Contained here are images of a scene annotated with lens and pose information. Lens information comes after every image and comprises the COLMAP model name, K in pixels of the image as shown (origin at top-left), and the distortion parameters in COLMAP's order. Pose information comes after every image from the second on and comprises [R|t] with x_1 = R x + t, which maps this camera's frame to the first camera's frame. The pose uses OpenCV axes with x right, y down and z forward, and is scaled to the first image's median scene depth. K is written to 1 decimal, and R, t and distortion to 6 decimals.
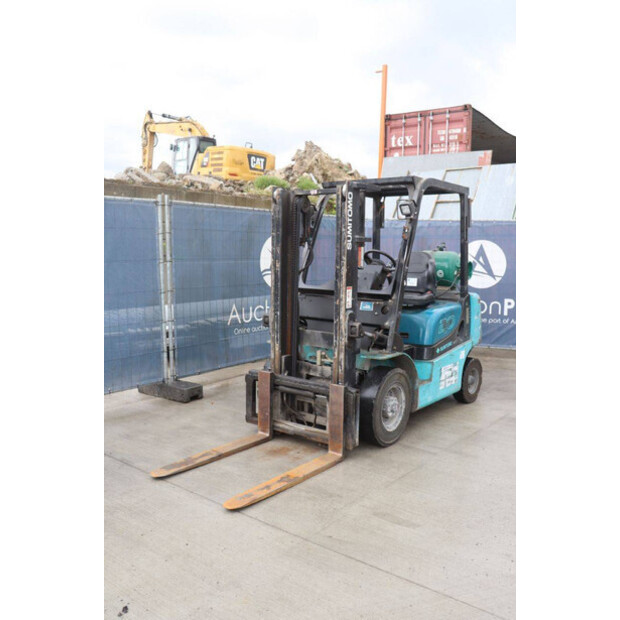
lens RADIAL K [[574.1, 0, 310.0], [0, 574.1, 310.0], [0, 0, 1]] dist [-0.136844, 0.190076]
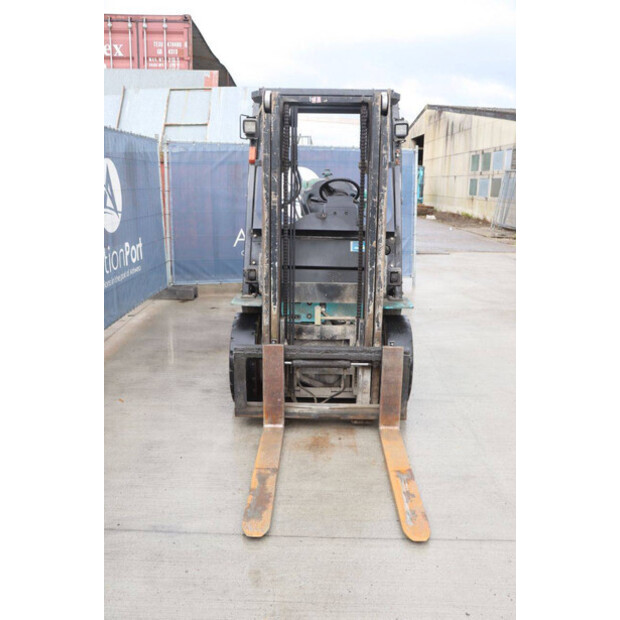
lens RADIAL K [[574.1, 0, 310.0], [0, 574.1, 310.0], [0, 0, 1]] dist [-0.136844, 0.190076]
pose [[0.802594, -0.134473, 0.581171, -0.444975], [0.062519, 0.987857, 0.142234, -0.037444], [-0.593240, -0.077822, 0.801255, 0.367825]]
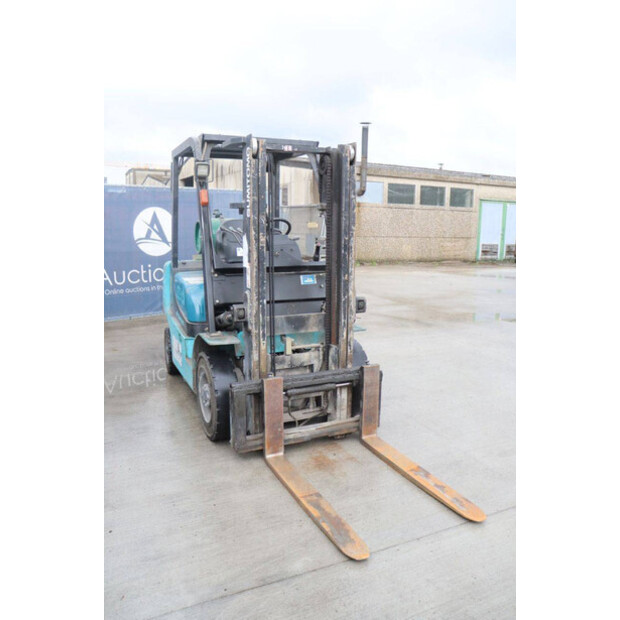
lens RADIAL K [[510.9, 0, 310.0], [0, 510.9, 310.0], [0, 0, 1]] dist [-0.174223, 0.175613]
pose [[0.463301, -0.167005, 0.870323, -0.611381], [0.094869, 0.985786, 0.138659, -0.070862], [-0.881108, 0.018326, 0.472559, 0.603933]]
